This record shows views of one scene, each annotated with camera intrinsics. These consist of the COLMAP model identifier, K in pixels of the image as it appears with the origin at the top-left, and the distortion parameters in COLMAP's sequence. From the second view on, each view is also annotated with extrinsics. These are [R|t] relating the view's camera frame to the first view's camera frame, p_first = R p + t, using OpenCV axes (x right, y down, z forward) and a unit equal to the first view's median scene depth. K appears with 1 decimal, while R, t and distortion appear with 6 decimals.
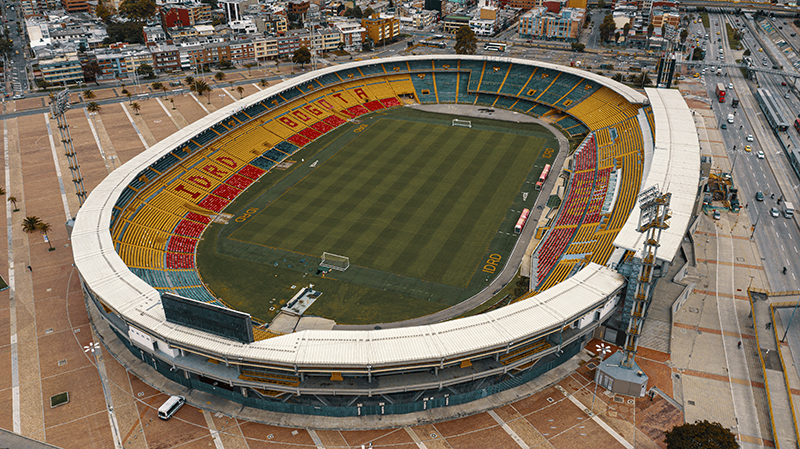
lens RADIAL K [[632.1, 0, 397.4], [0, 632.1, 220.5], [0, 0, 1]] dist [-0.011794, 0.031376]
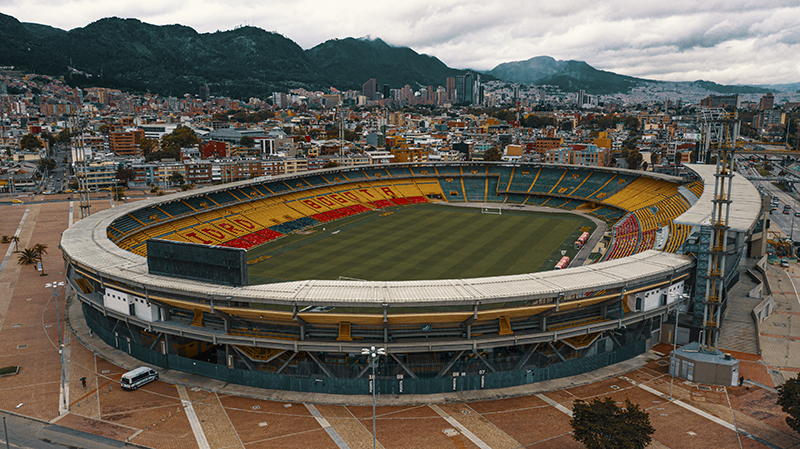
lens RADIAL K [[632.1, 0, 397.1], [0, 632.1, 221.5], [0, 0, 1]] dist [-0.011794, 0.031376]
pose [[0.998880, 0.014423, -0.045053, 0.002431], [-0.027329, 0.953320, -0.300724, 0.183339], [0.038613, 0.301618, 0.952647, 0.100130]]
